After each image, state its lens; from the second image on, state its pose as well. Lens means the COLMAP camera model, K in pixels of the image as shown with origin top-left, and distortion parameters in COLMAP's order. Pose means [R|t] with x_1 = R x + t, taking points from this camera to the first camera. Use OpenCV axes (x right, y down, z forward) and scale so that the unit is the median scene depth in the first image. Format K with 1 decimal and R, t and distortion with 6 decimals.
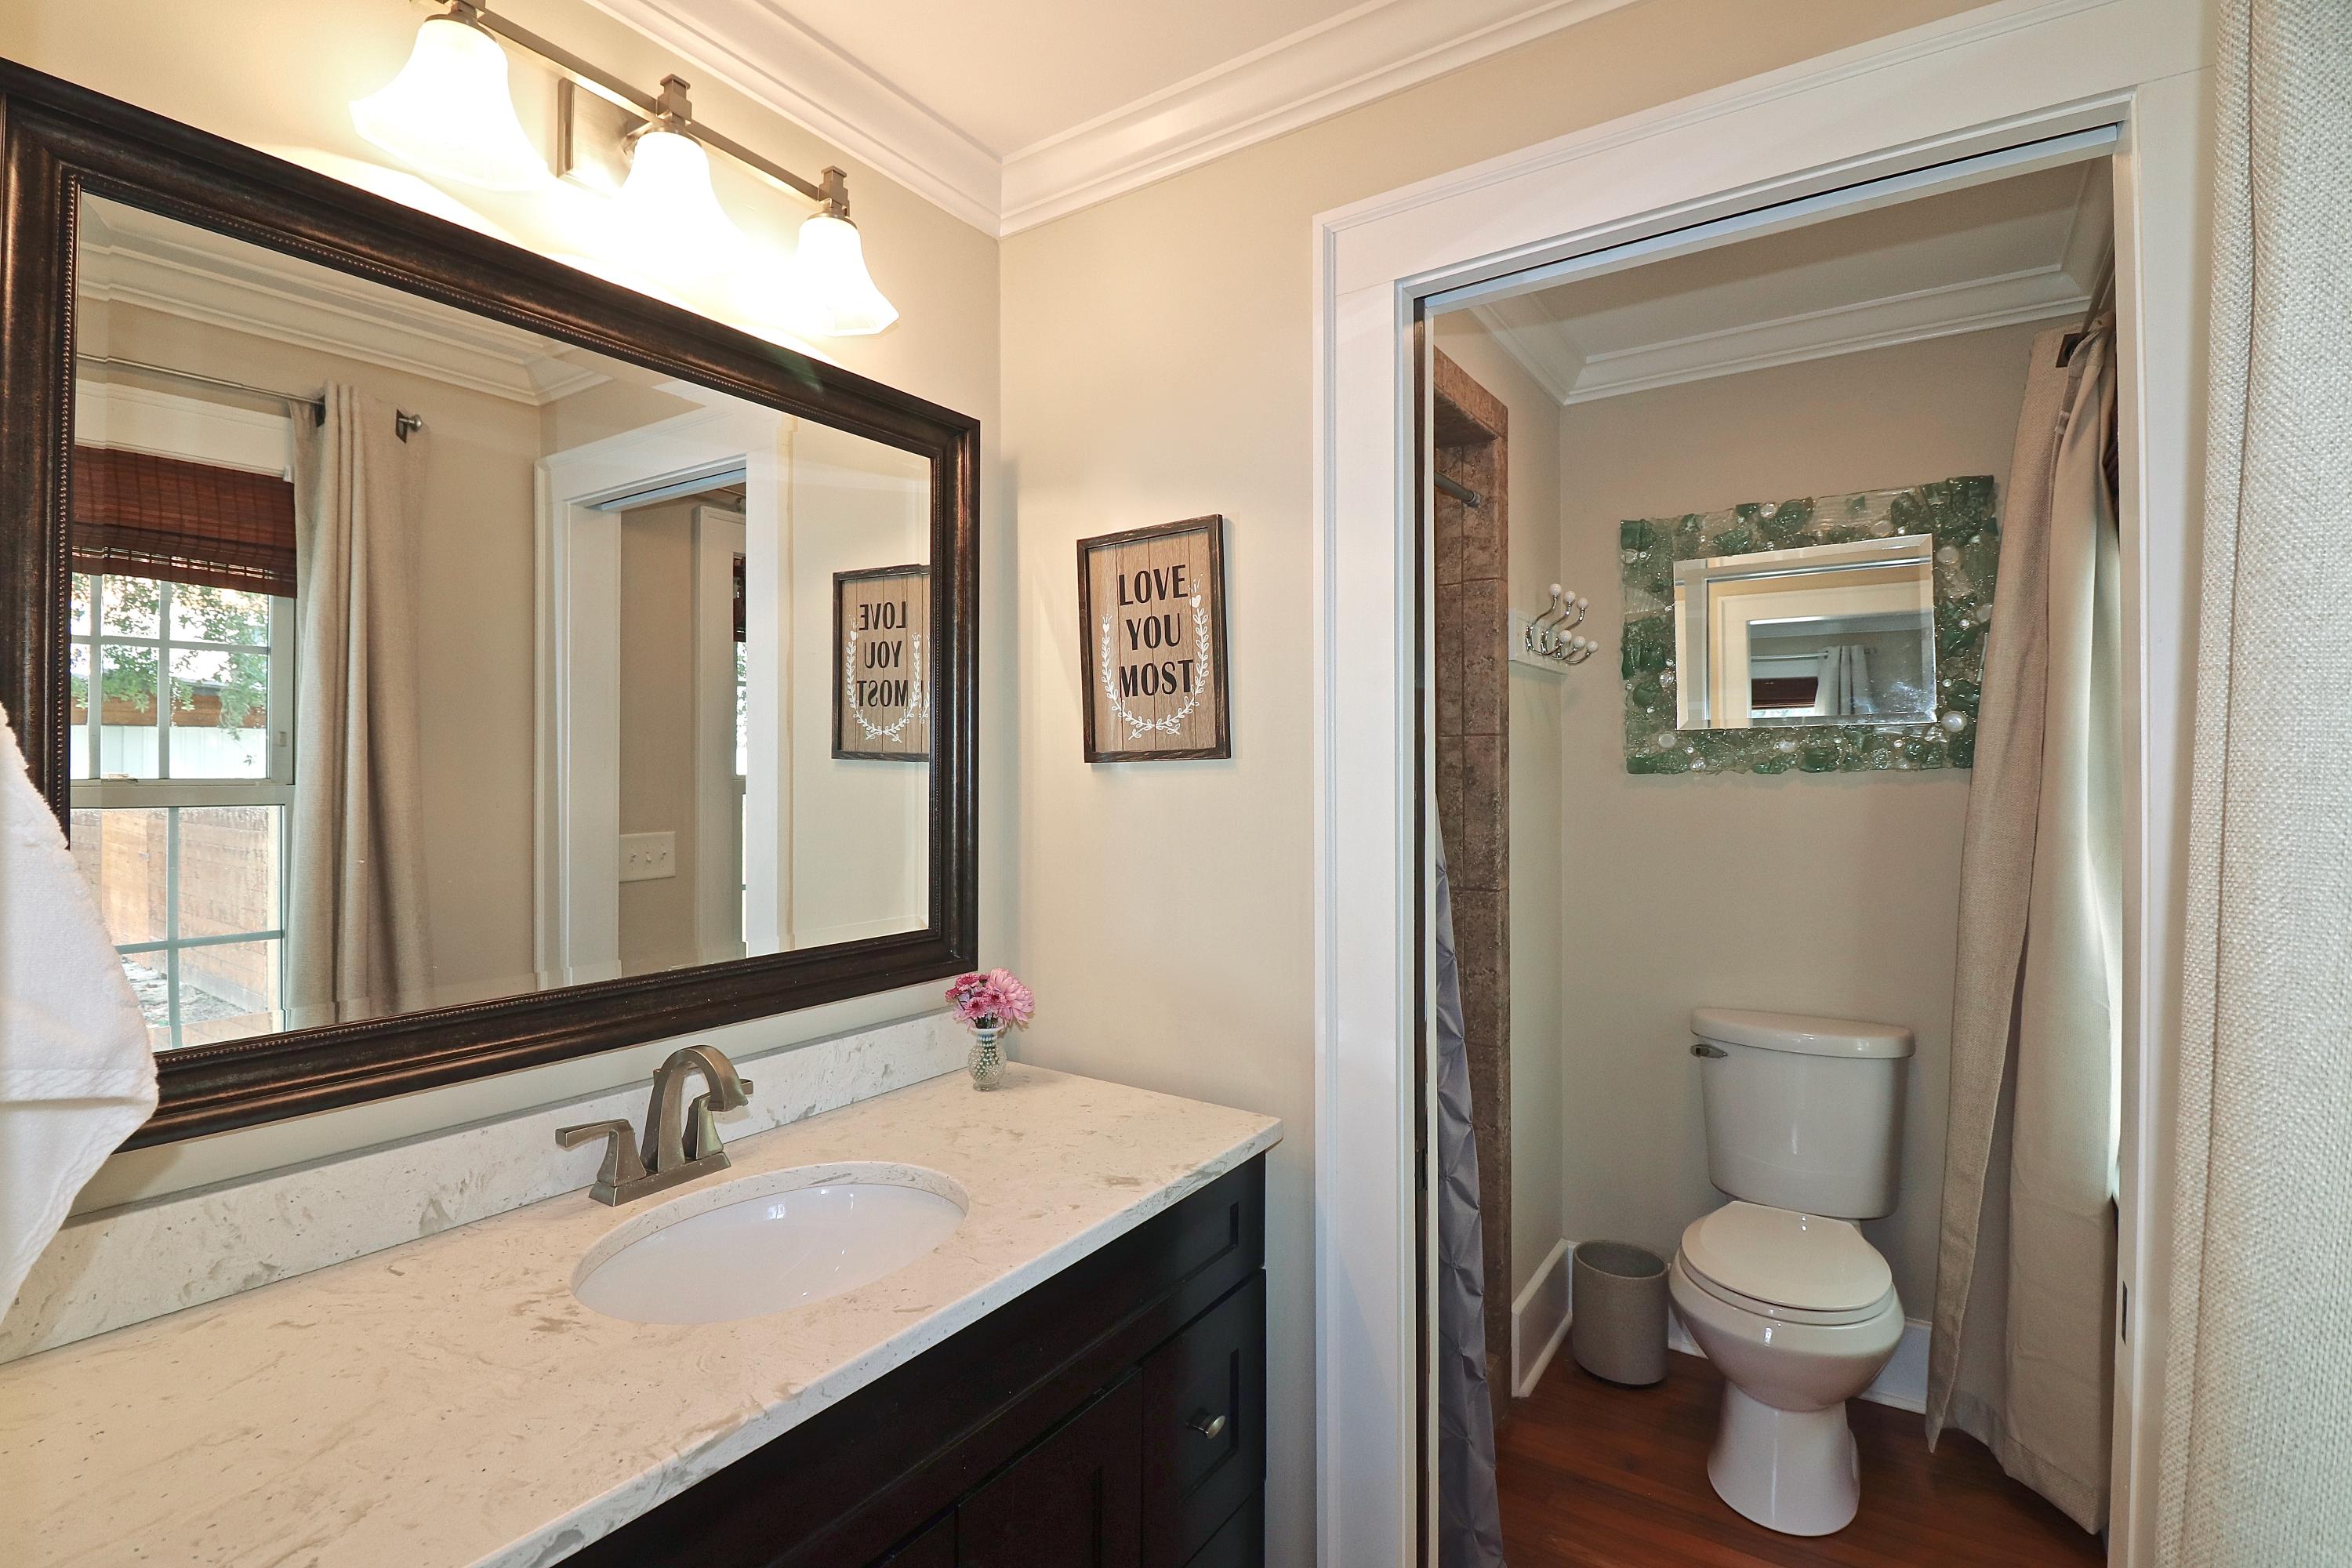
lens RADIAL K [[1105.2, 0, 1168.9], [0, 1105.2, 777.3], [0, 0, 1]] dist [-0.004949, -0.007776]
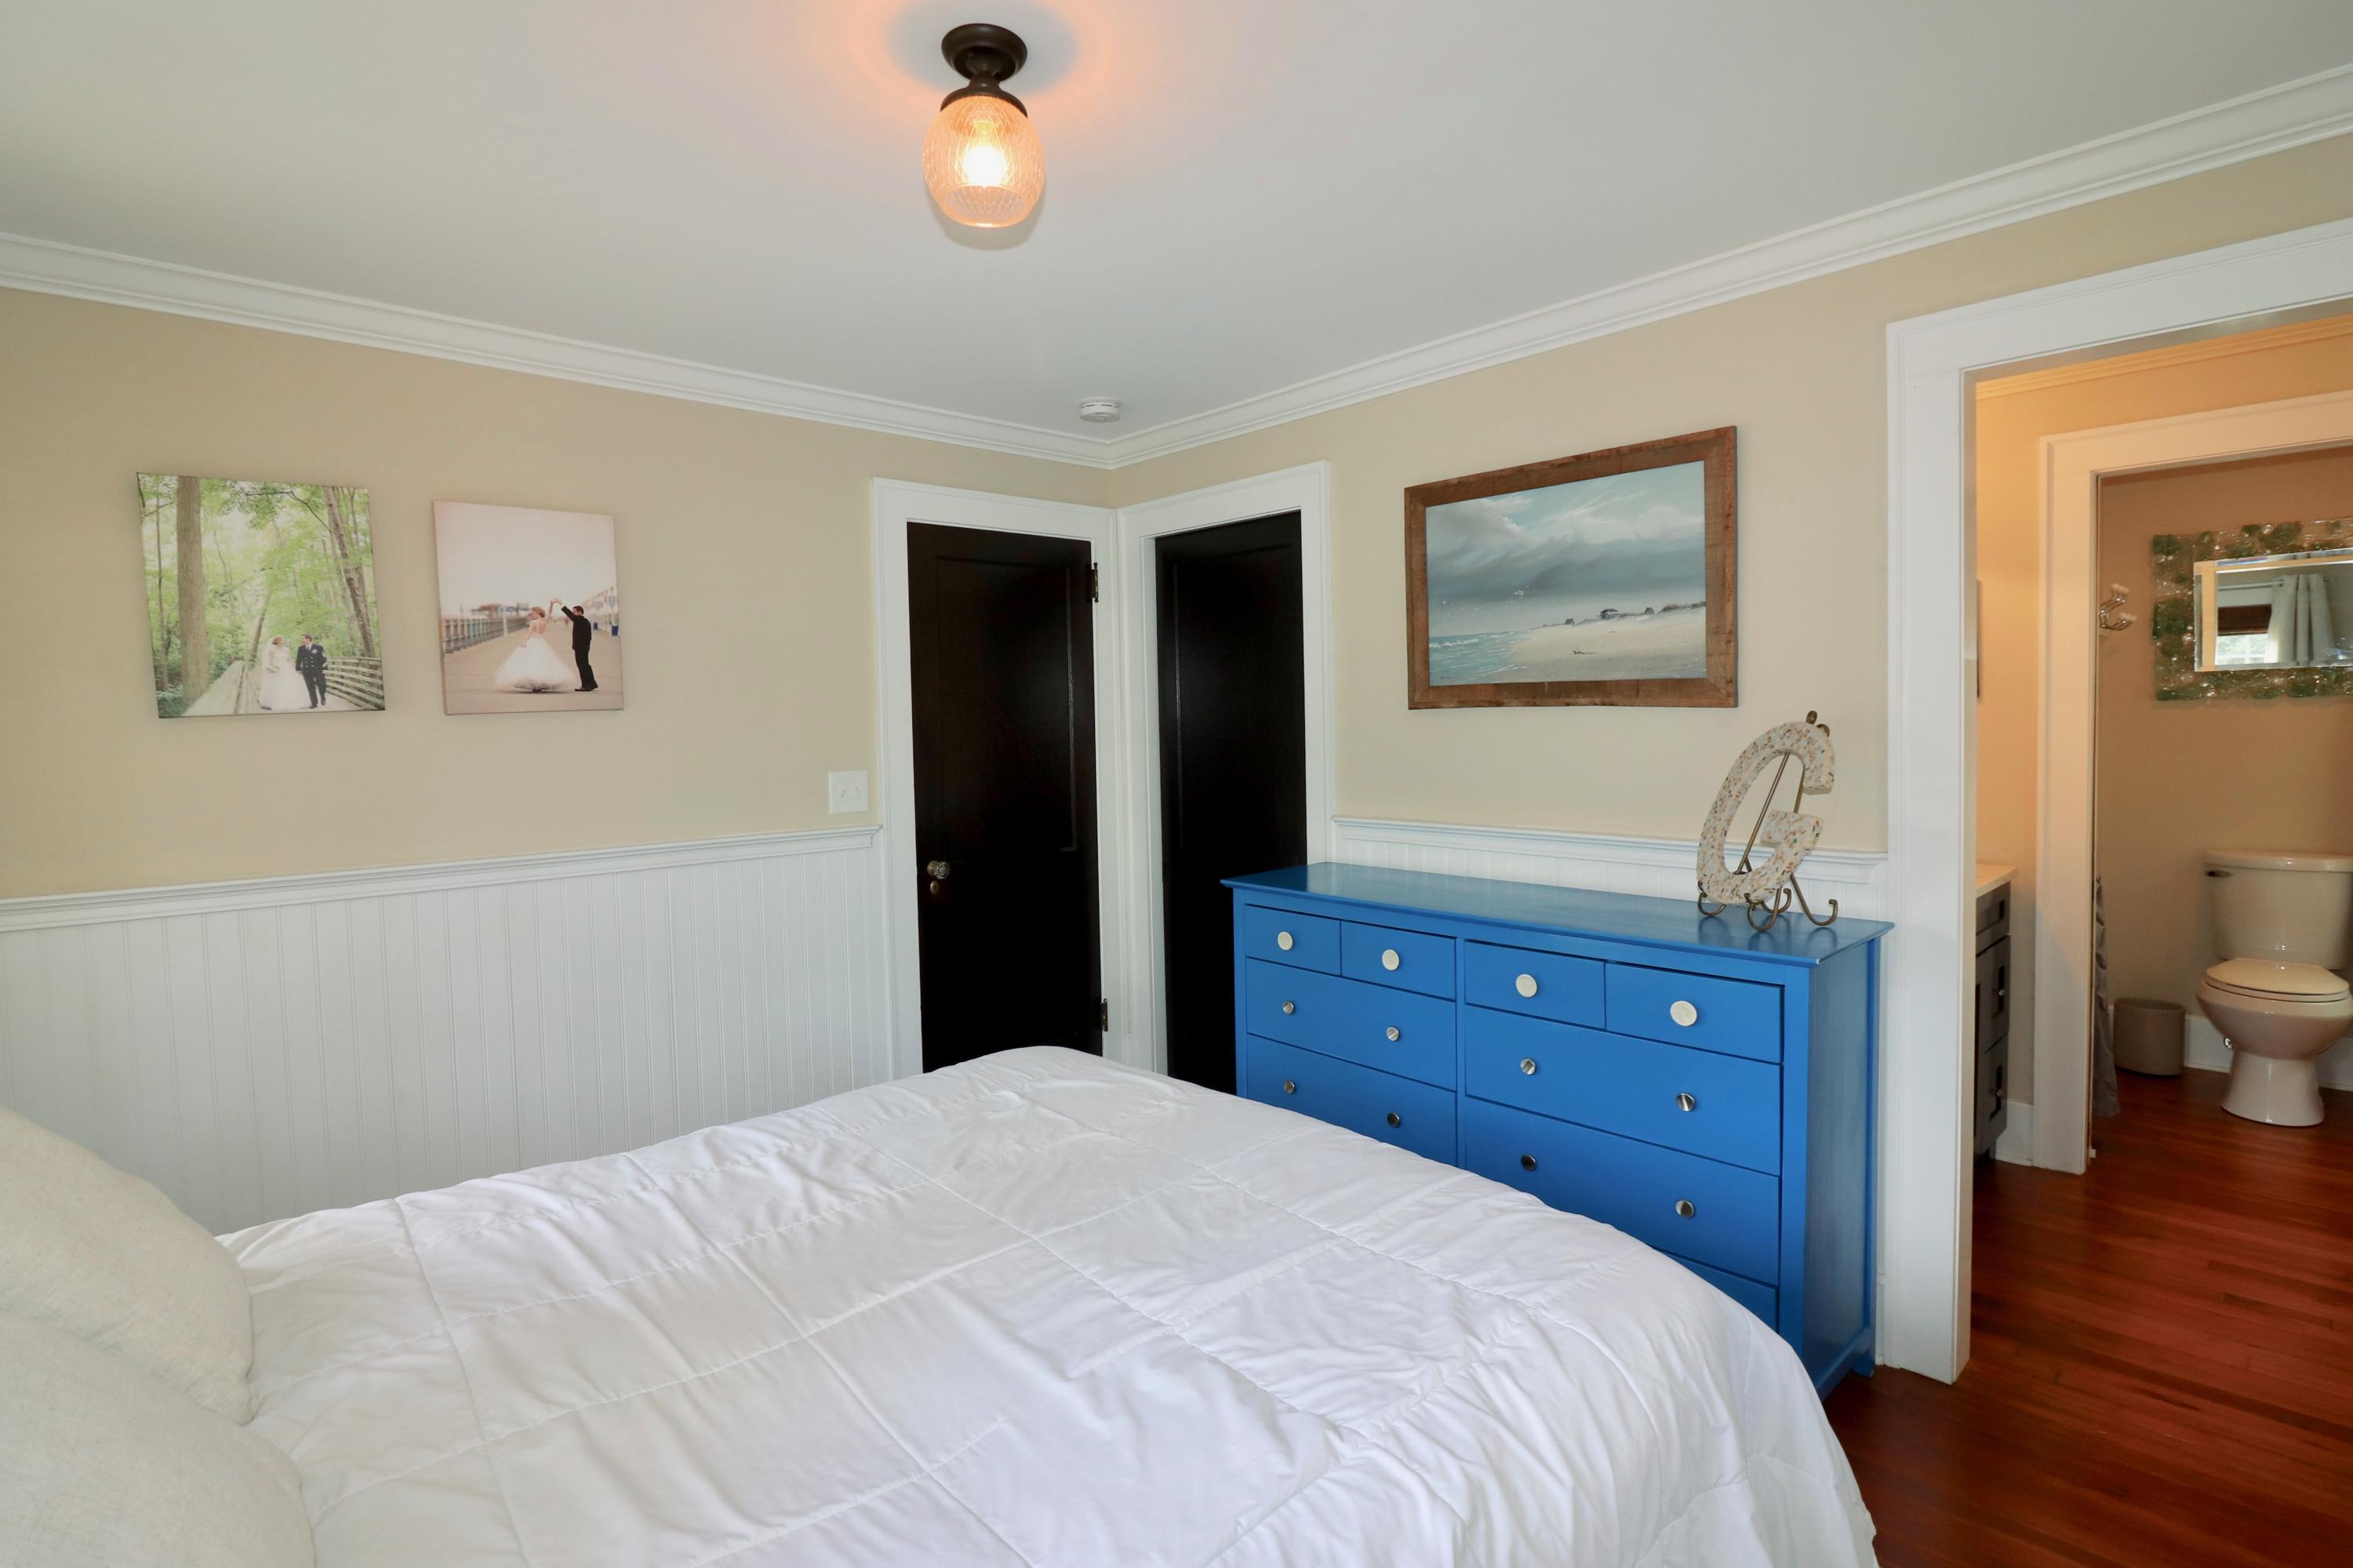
lens RADIAL K [[1105.7, 0, 1240.1], [0, 1105.7, 785.3], [0, 0, 1]] dist [-0.004949, -0.007776]
pose [[0.977453, -0.014039, -0.210684, -0.536150], [0.025877, 0.998231, 0.053533, -0.000823], [0.209560, -0.057778, 0.976087, -0.806014]]
